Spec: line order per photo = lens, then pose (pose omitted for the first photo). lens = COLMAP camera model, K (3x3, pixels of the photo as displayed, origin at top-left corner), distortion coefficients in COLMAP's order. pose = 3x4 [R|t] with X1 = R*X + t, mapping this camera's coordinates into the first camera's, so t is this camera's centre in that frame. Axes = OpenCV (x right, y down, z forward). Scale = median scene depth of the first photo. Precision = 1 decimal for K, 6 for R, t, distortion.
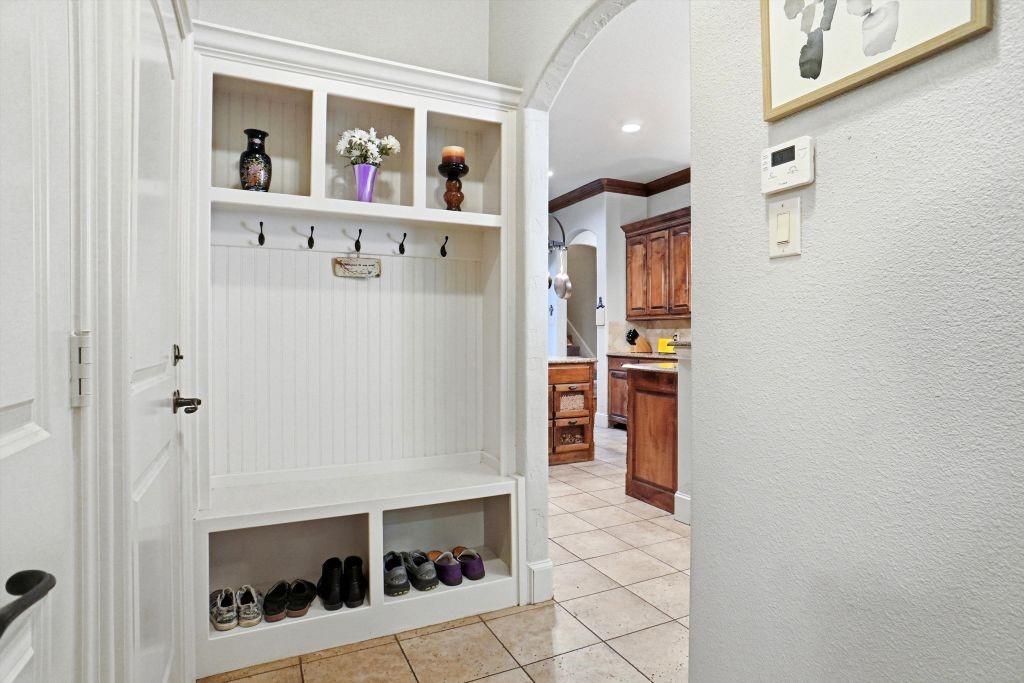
lens RADIAL K [[545.1, 0, 520.4], [0, 545.1, 344.5], [0, 0, 1]] dist [-0.082338, 0.053926]
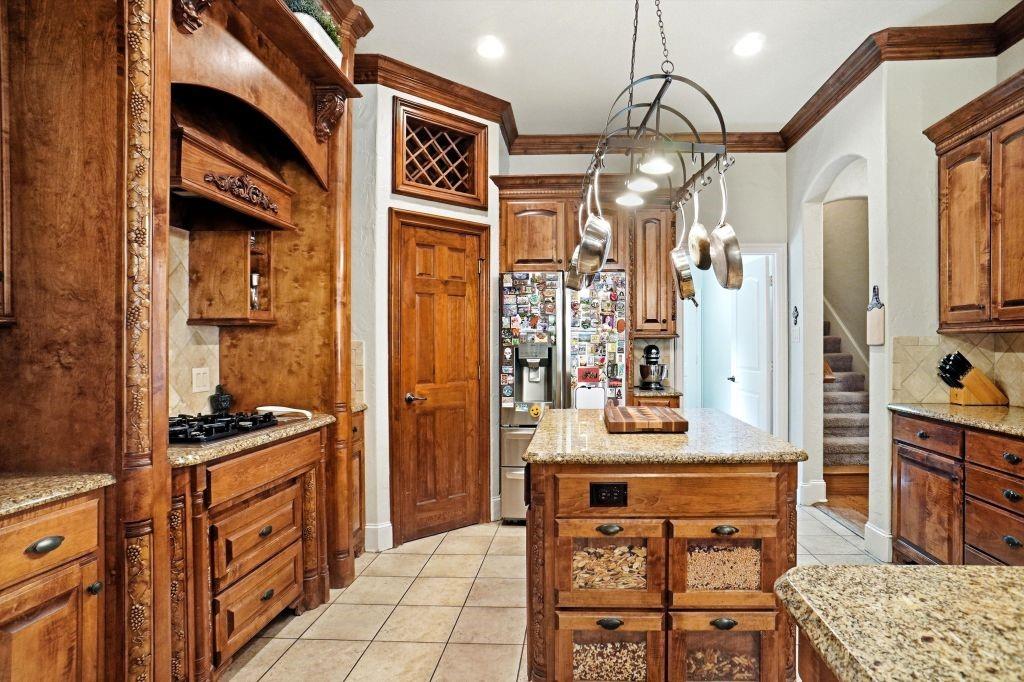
lens RADIAL K [[573.1, 0, 571.1], [0, 573.1, 346.3], [0, 0, 1]] dist [-0.100266, 0.067272]
pose [[0.899342, -0.000261, -0.437246, 0.122598], [-0.005188, 0.999923, -0.011268, -0.028353], [0.437215, 0.012402, 0.899271, 0.445380]]
